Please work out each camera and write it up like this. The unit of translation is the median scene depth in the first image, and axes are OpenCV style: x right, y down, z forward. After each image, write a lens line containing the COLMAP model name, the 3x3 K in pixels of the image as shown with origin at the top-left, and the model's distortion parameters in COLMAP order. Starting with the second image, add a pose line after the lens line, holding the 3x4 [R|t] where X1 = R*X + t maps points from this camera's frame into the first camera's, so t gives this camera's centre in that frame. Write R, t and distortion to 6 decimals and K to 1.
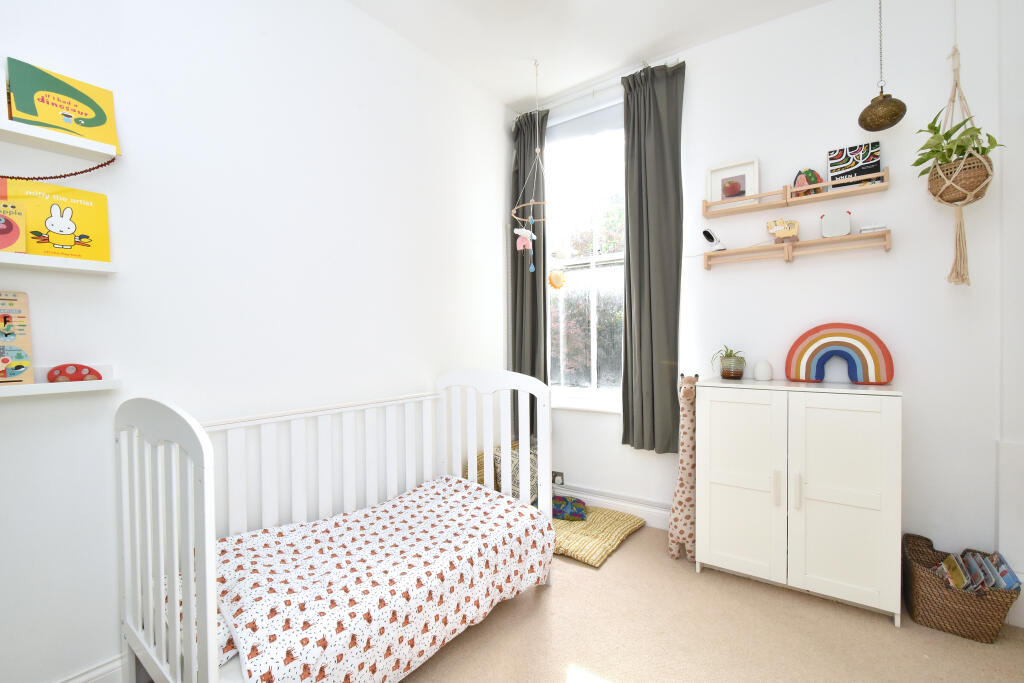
lens RADIAL K [[454.0, 0, 512.3], [0, 454.0, 345.4], [0, 0, 1]] dist [-0.002865, -0.000632]
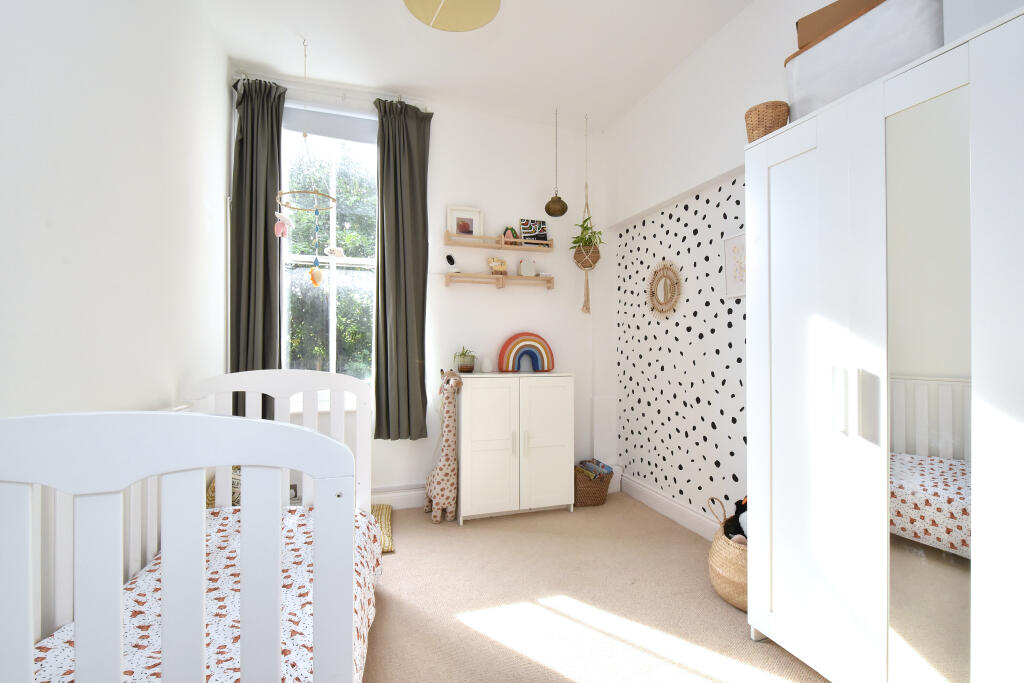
lens RADIAL K [[441.4, 0, 515.3], [0, 441.4, 347.2], [0, 0, 1]] dist [-0.001423, -0.000528]
pose [[0.593303, 0.015116, 0.804838, -0.487023], [0.000984, 0.999809, -0.019503, 0.028185], [-0.804979, 0.012363, 0.593175, 0.143501]]
